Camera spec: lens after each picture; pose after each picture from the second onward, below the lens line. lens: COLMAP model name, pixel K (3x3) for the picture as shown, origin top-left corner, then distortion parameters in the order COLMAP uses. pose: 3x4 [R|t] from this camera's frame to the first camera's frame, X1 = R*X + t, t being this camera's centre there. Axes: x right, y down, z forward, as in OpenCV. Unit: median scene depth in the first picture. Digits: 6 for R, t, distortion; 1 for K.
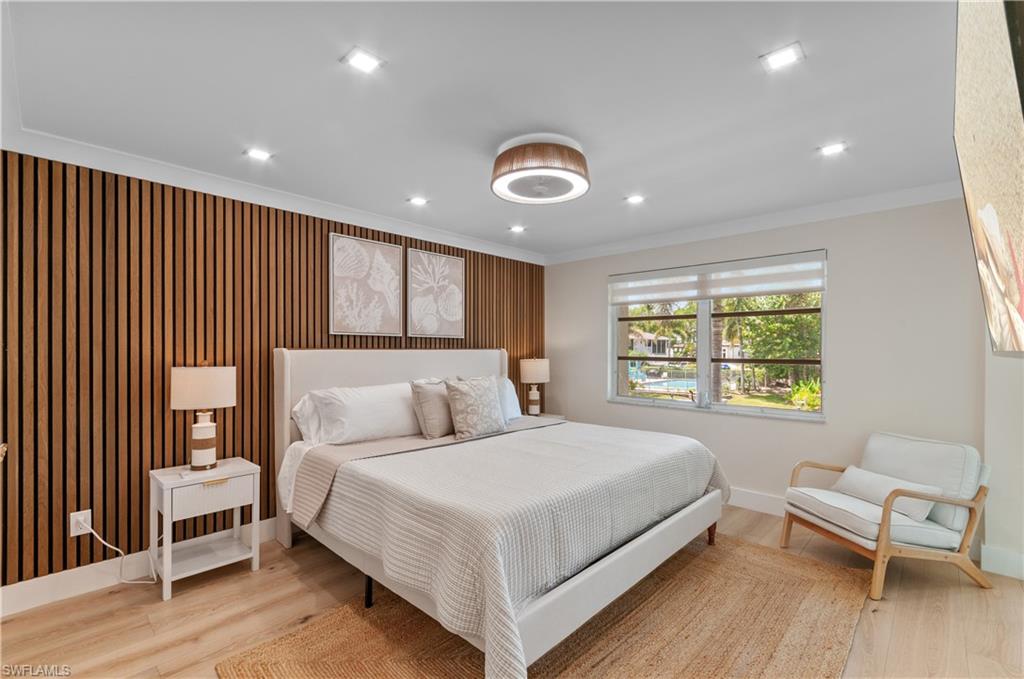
lens RADIAL K [[436.7, 0, 494.5], [0, 436.7, 354.5], [0, 0, 1]] dist [-0.003015, -0.000223]
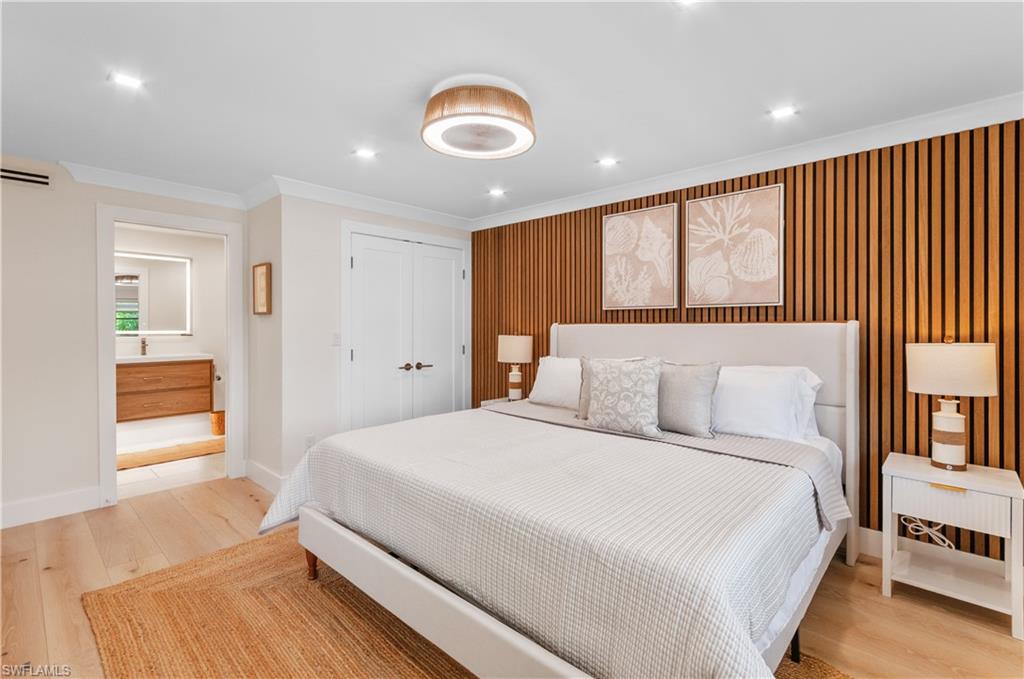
lens RADIAL K [[471.7, 0, 534.6], [0, 471.7, 321.4], [0, 0, 1]] dist [-0.000815, -0.000057]
pose [[0.071184, -0.008944, -0.997423, 0.707876], [-0.006025, 0.999938, -0.009397, -0.005540], [0.997445, 0.006679, 0.071126, 0.679205]]
